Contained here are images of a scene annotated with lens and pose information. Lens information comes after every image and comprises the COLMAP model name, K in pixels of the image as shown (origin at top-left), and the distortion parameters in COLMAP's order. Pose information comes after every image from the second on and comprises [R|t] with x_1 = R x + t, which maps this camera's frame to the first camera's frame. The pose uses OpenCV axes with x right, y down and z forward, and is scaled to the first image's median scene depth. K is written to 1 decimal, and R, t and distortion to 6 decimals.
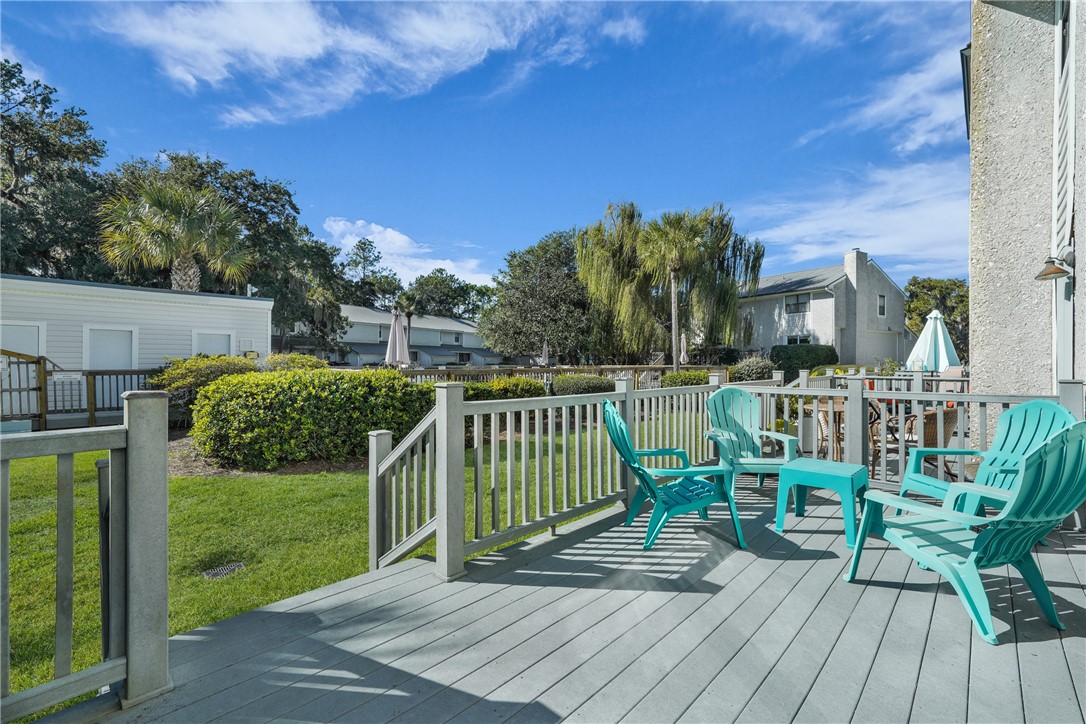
lens RADIAL K [[479.2, 0, 543.0], [0, 479.2, 362.0], [0, 0, 1]] dist [-0.001364, 0.000851]
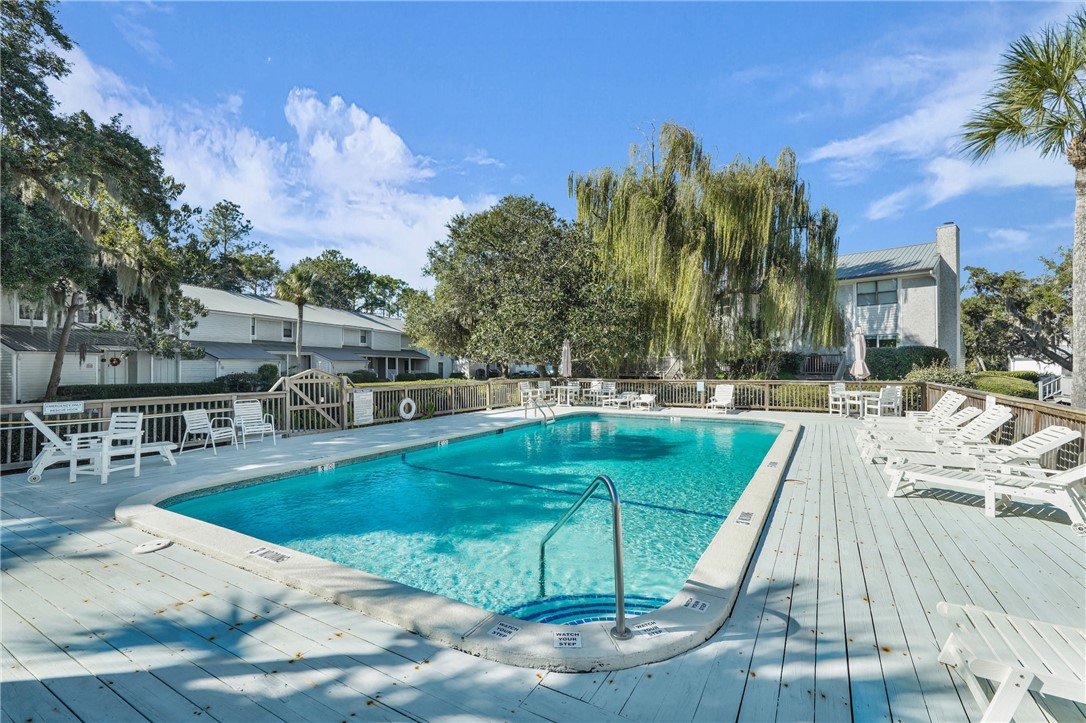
lens RADIAL K [[479.2, 0, 543.0], [0, 479.2, 361.5], [0, 0, 1]] dist [-0.001364, 0.000851]
pose [[0.973278, -0.003024, 0.229610, -0.085680], [0.004409, 0.999975, -0.005520, -0.006834], [-0.229588, 0.006385, 0.973267, 0.217478]]
